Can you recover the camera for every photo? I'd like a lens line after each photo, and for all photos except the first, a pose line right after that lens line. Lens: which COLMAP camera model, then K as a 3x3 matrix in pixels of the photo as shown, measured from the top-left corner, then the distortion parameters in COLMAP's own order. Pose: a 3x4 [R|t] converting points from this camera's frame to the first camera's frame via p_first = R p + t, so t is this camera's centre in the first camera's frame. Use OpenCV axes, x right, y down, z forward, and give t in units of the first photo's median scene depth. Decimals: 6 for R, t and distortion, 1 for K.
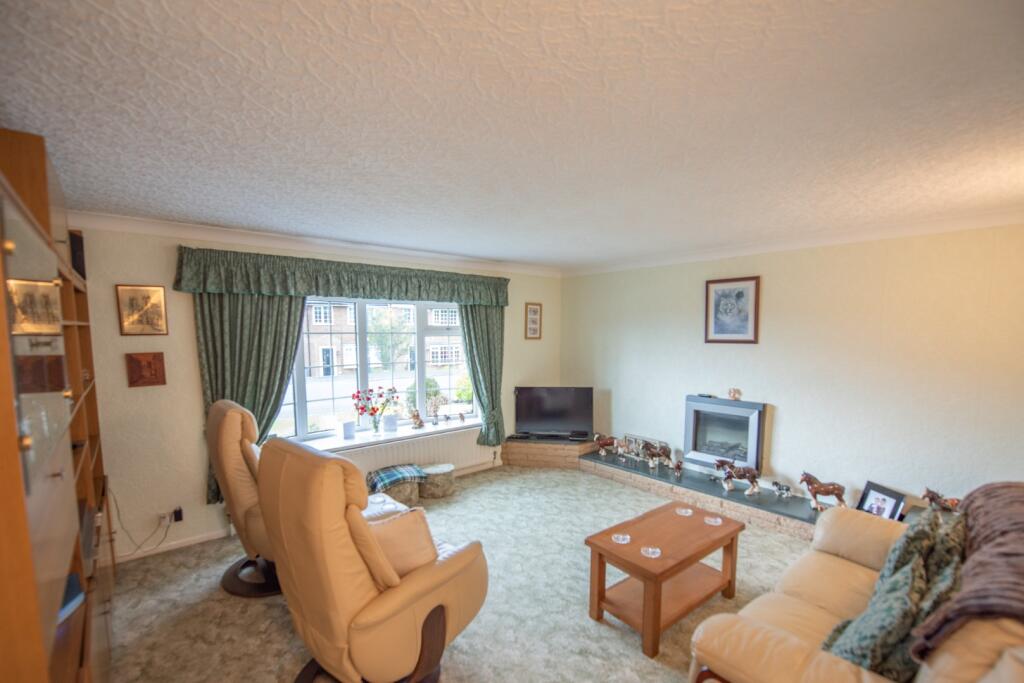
lens RADIAL K [[454.0, 0, 510.8], [0, 454.0, 357.6], [0, 0, 1]] dist [-0.000144, 0.000007]
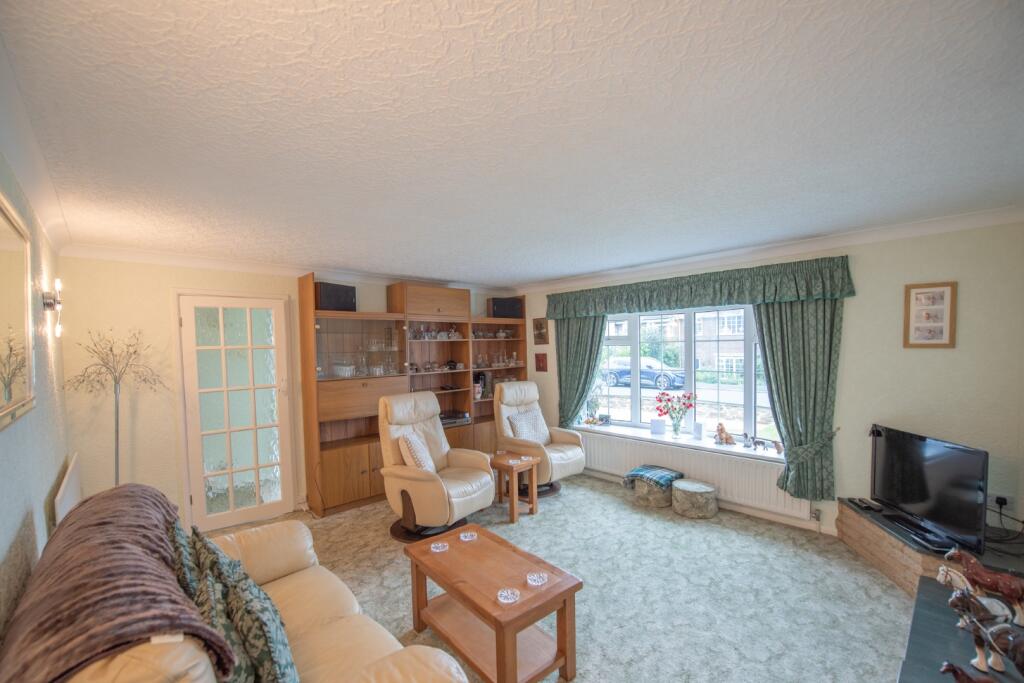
lens RADIAL K [[430.1, 0, 512.0], [0, 430.1, 341.5], [0, 0, 1]] dist [0.000348, 0.000066]
pose [[0.036686, -0.004998, -0.999314, 0.640741], [-0.036994, 0.999295, -0.006356, -0.029463], [0.998642, 0.037202, 0.036475, 0.532347]]
